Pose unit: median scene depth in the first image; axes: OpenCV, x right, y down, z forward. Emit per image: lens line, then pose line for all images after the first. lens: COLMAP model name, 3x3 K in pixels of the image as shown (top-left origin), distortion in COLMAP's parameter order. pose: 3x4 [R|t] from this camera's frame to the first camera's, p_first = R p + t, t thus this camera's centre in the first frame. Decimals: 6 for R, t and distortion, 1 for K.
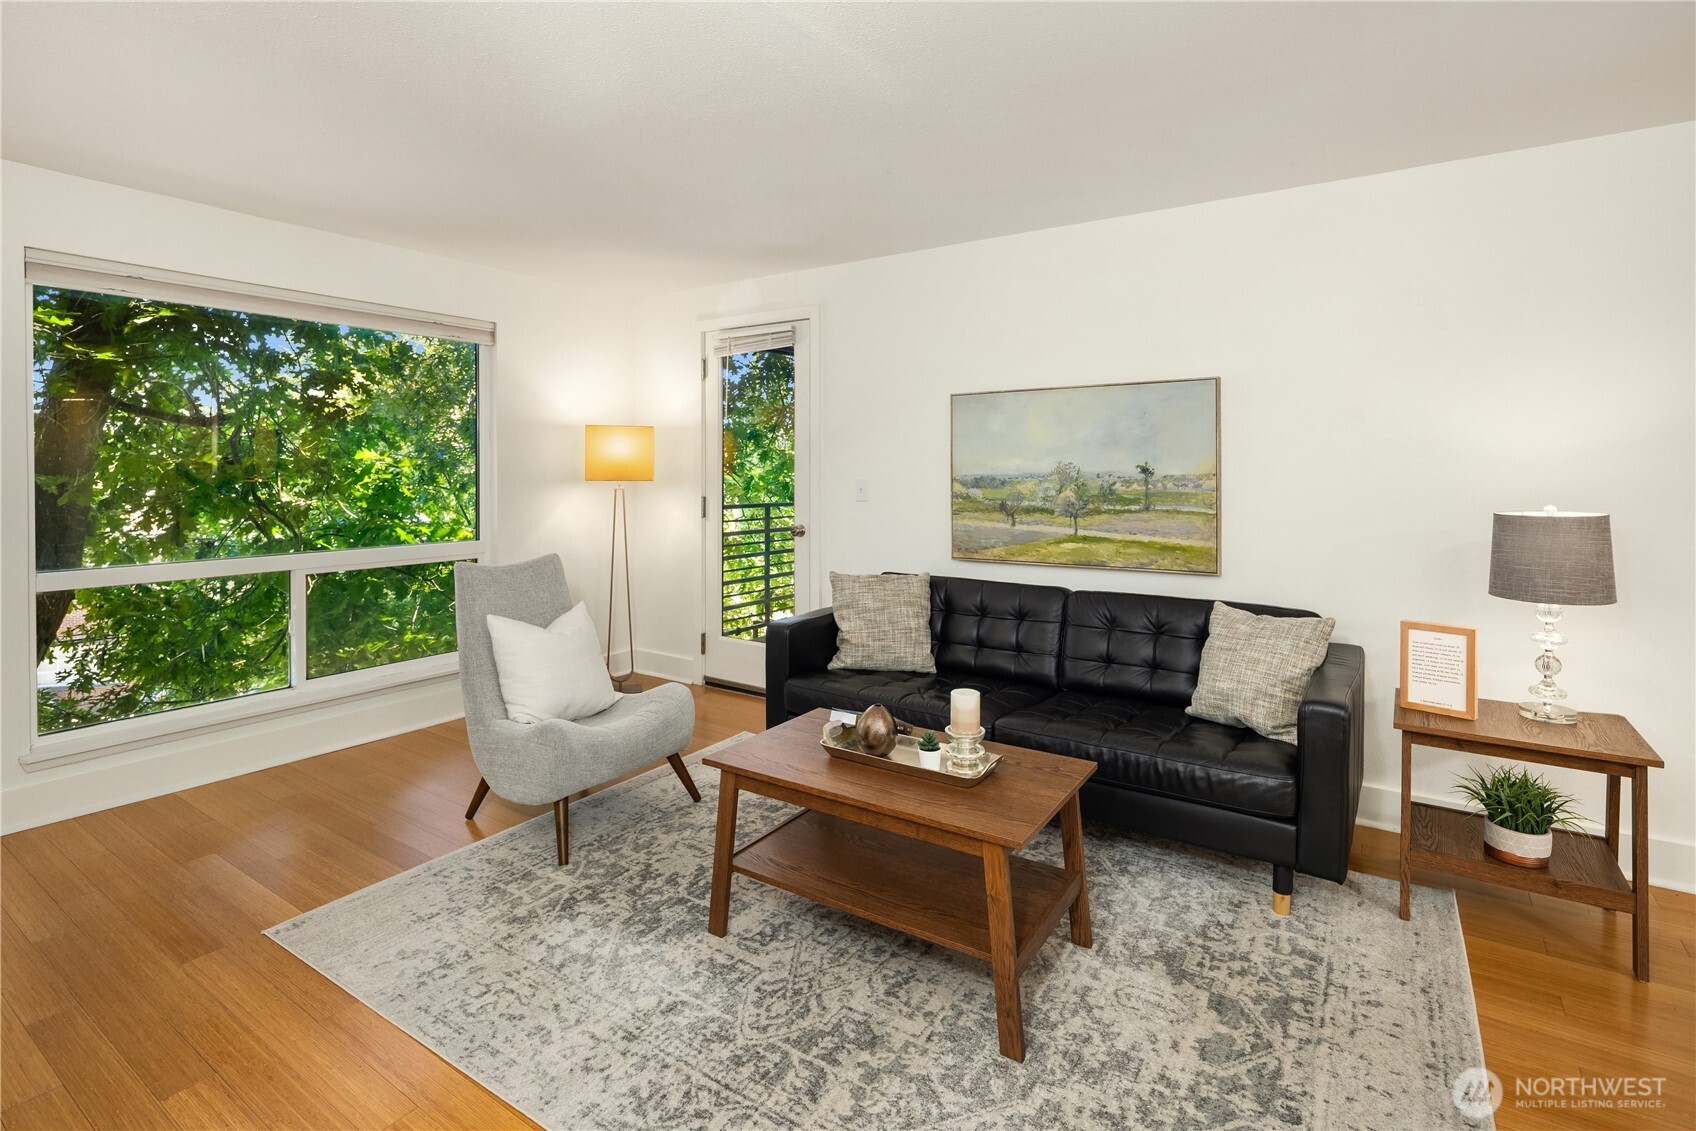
lens RADIAL K [[818.3, 0, 852.0], [0, 818.3, 476.5], [0, 0, 1]] dist [0.003002, -0.004040]
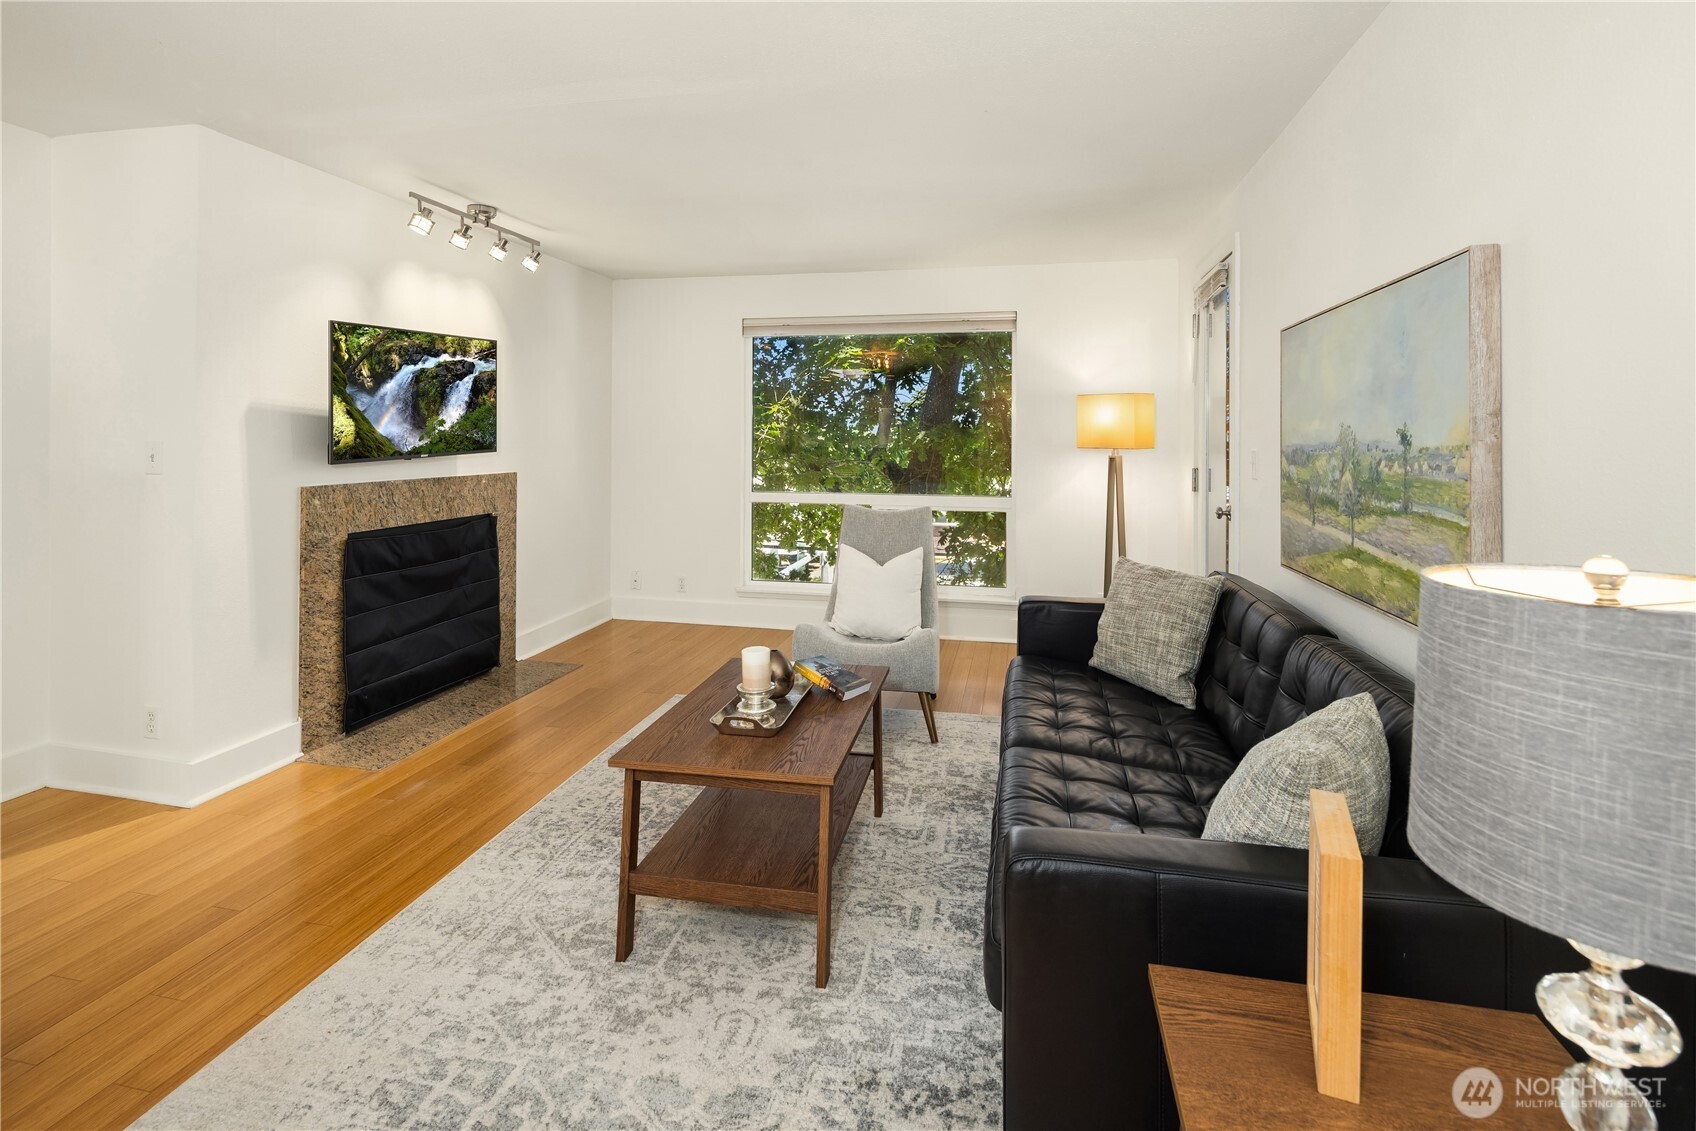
lens RADIAL K [[818.3, 0, 853.6], [0, 818.3, 433.3], [0, 0, 1]] dist [0.003002, -0.004040]
pose [[0.375249, -0.002848, -0.926919, 0.708102], [-0.012590, 0.999887, -0.008169, -0.001791], [0.926838, 0.014735, 0.375171, 0.448216]]
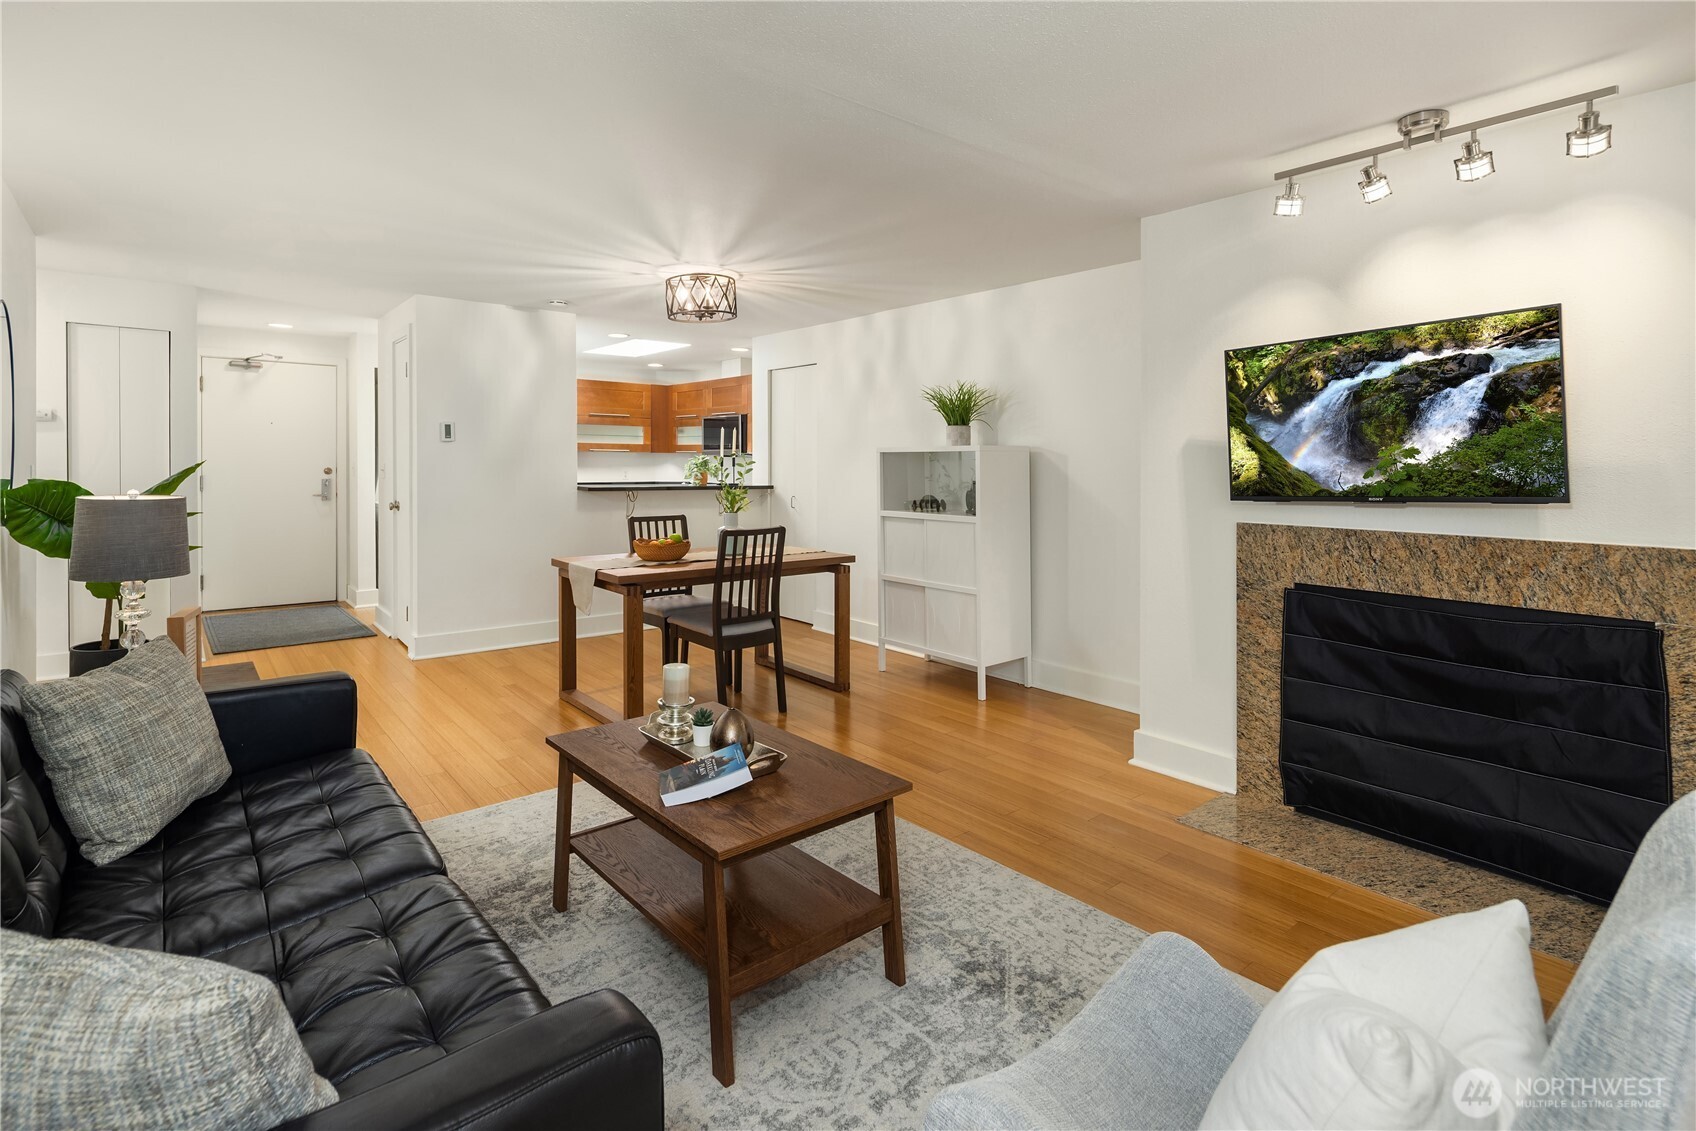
lens RADIAL K [[818.3, 0, 849.3], [0, 818.3, 477.6], [0, 0, 1]] dist [0.003002, -0.004040]
pose [[-0.961266, -0.016769, 0.275112, -0.231988], [-0.009777, 0.999594, 0.026765, -0.010657], [-0.275449, 0.023038, -0.961039, 1.223960]]
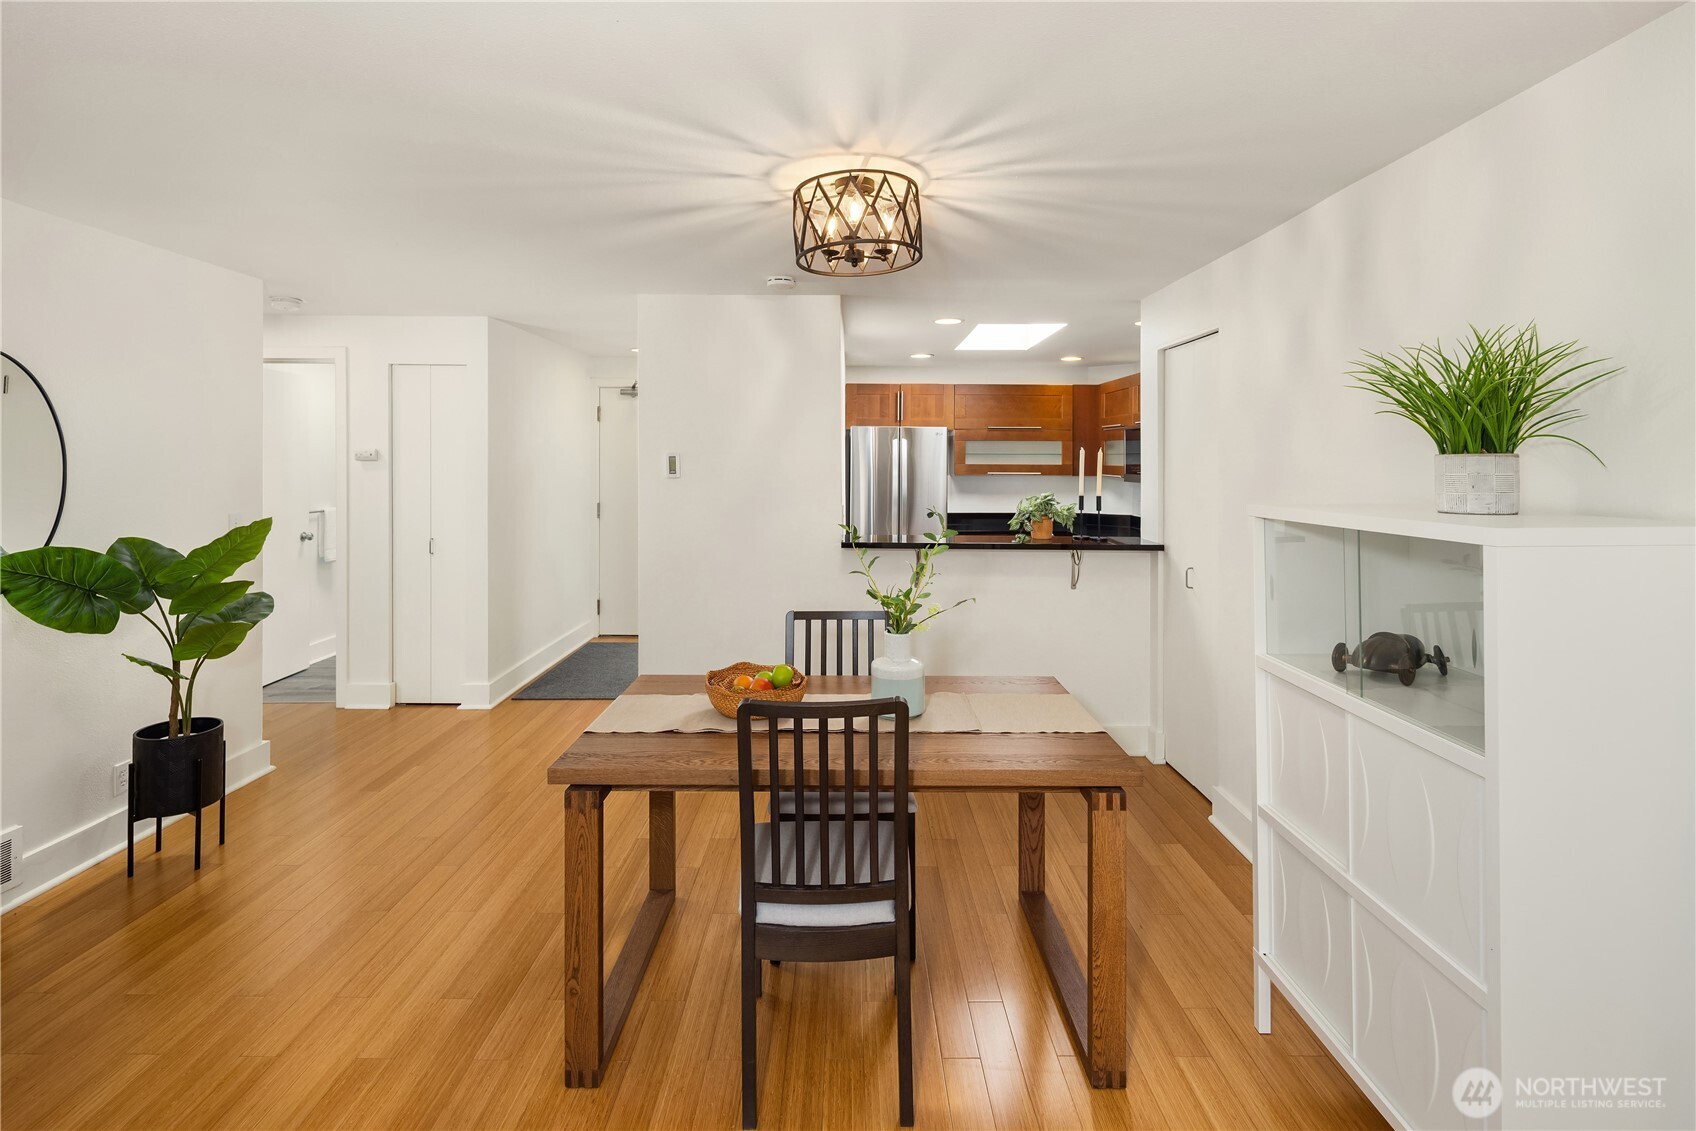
lens RADIAL K [[818.3, 0, 853.0], [0, 818.3, 476.6], [0, 0, 1]] dist [0.003002, -0.004040]
pose [[-0.566166, -0.021592, 0.824008, -0.222435], [-0.000330, 0.999663, 0.025968, -0.064102], [-0.824291, 0.014430, -0.565982, 0.403940]]
